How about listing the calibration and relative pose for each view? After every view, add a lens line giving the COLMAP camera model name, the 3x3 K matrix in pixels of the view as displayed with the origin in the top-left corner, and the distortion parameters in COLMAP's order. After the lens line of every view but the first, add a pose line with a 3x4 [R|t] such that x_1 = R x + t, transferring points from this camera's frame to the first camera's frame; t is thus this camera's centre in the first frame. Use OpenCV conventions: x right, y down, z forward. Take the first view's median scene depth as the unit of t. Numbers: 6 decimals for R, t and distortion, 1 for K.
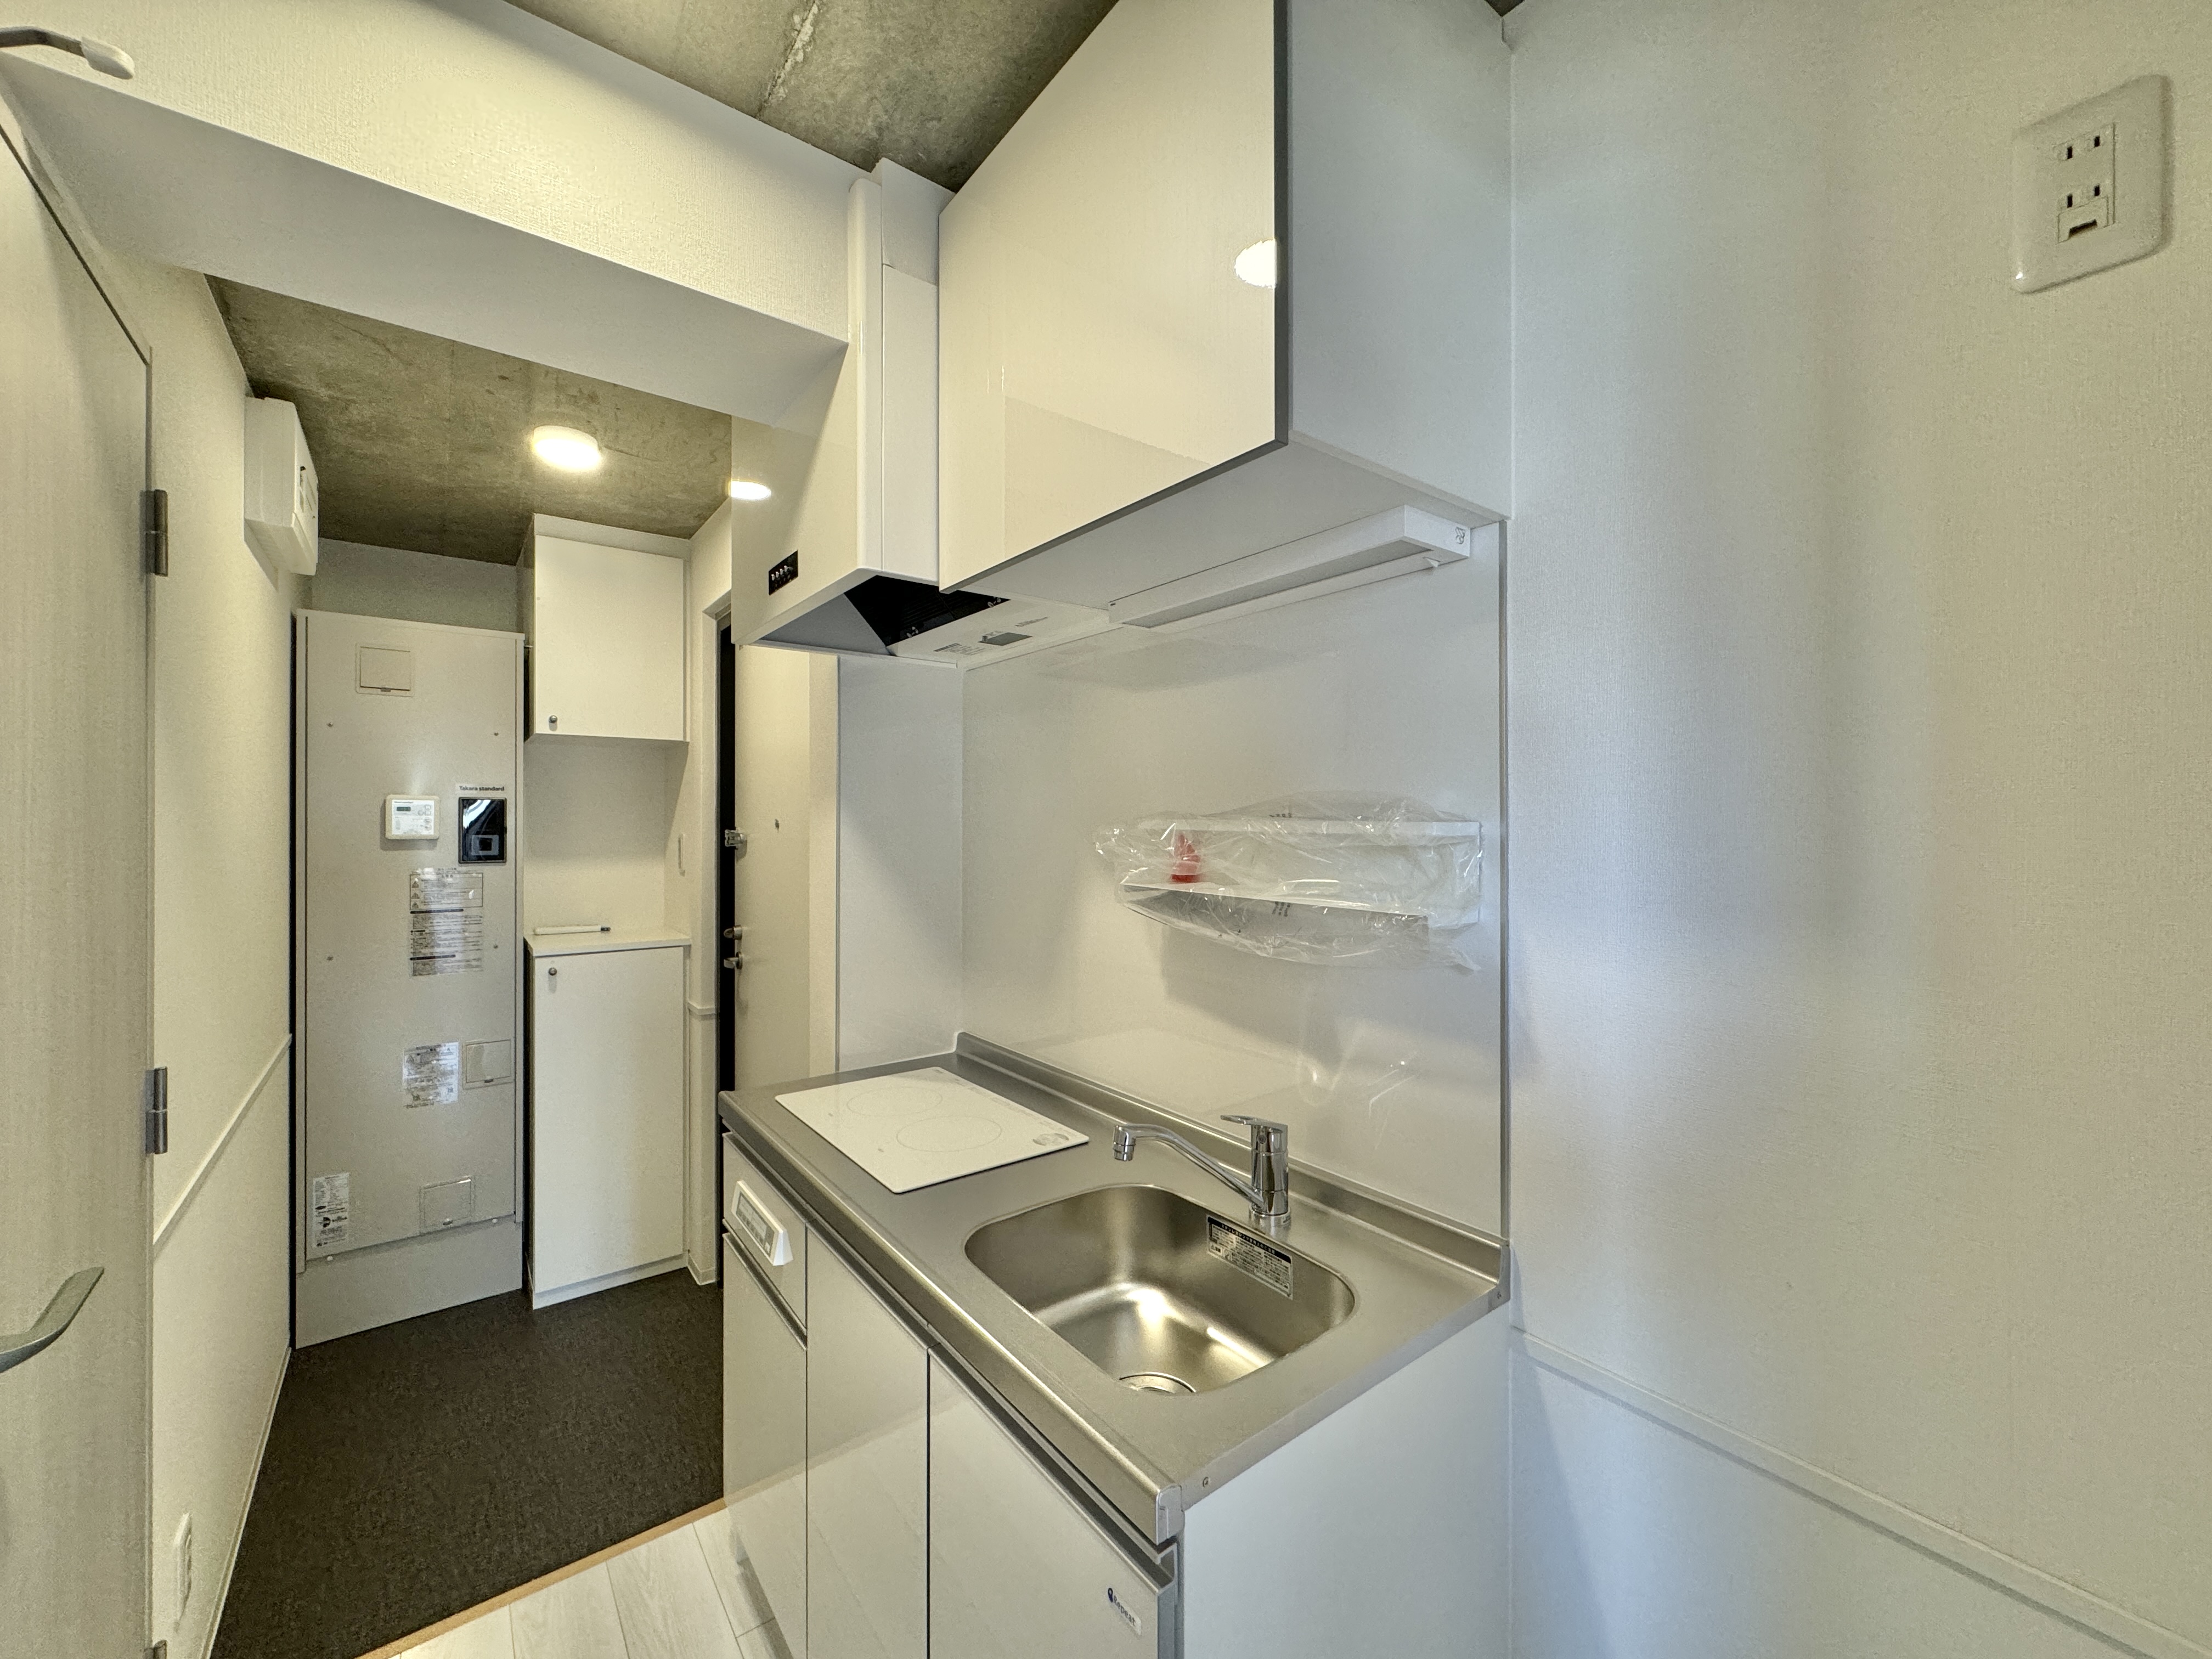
lens RADIAL K [[879.3, 0, 1103.0], [0, 879.3, 823.0], [0, 0, 1]] dist [-0.003390, 0.000256]
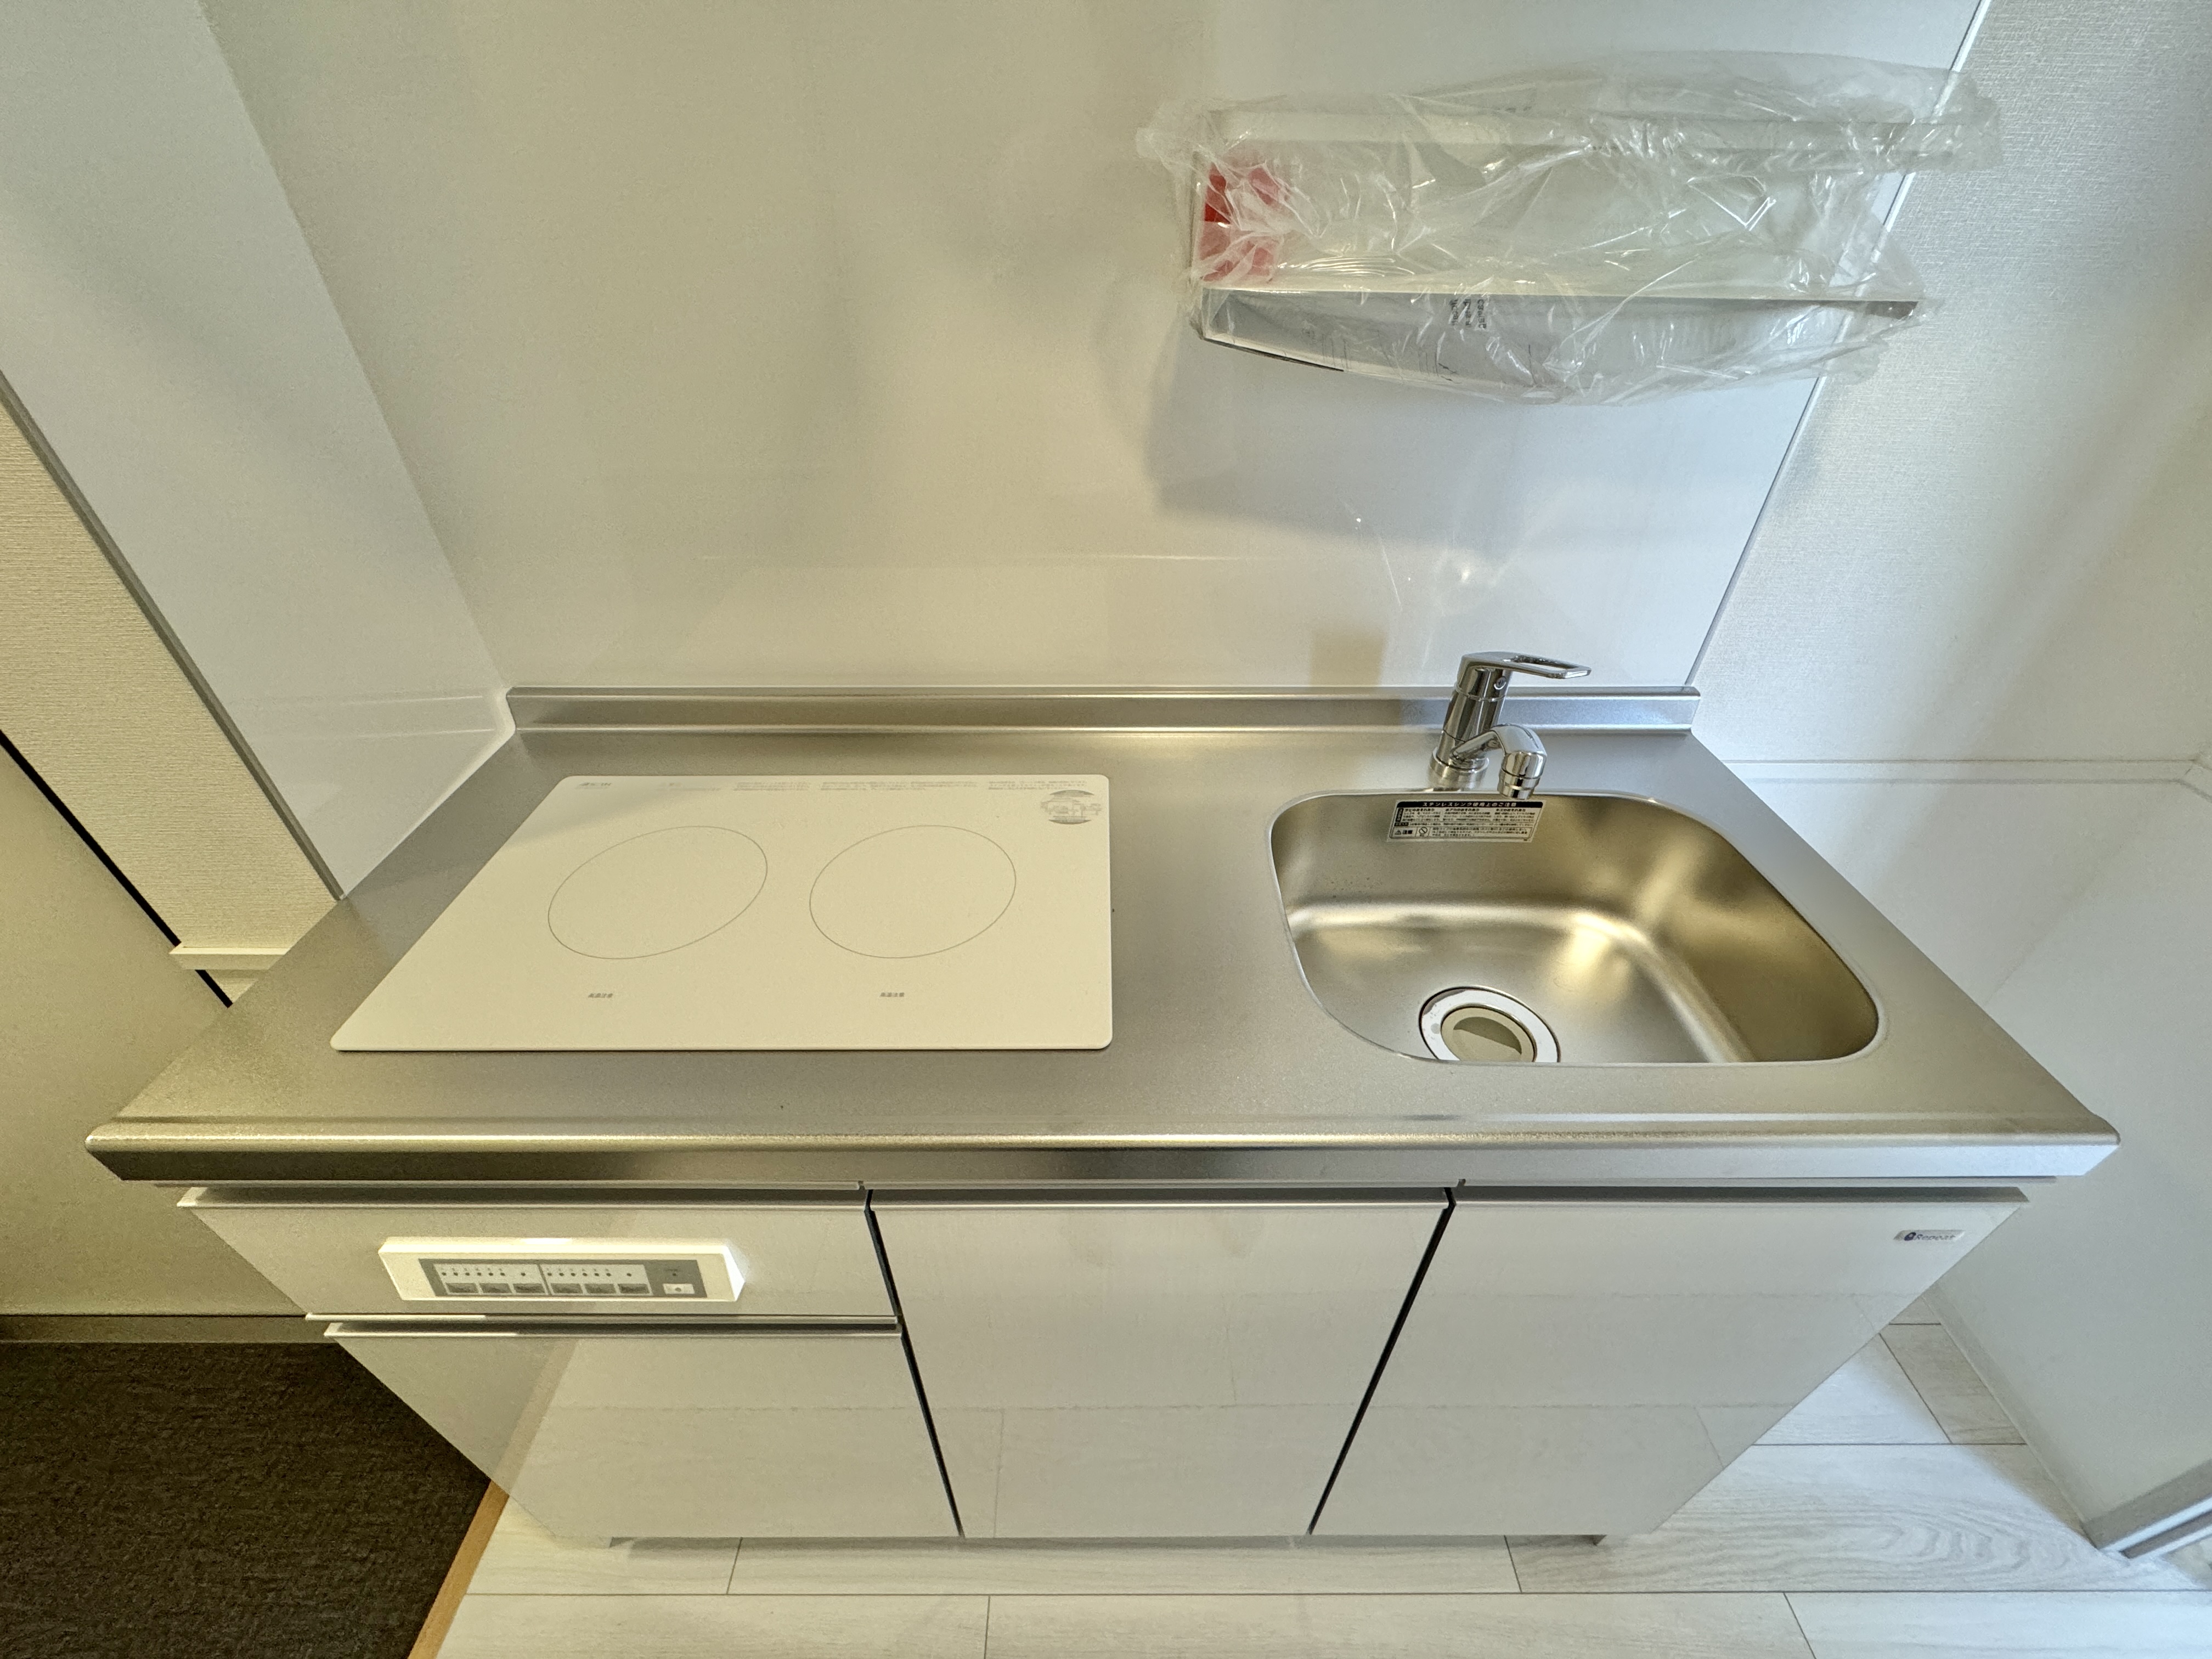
lens RADIAL K [[879.3, 0, 1103.0], [0, 879.3, 823.0], [0, 0, 1]] dist [-0.003390, 0.000256]
pose [[0.610499, -0.468289, 0.638746, -0.446356], [0.000059, 0.806507, 0.591225, 0.024345], [-0.792017, -0.360904, 0.492399, 0.726048]]
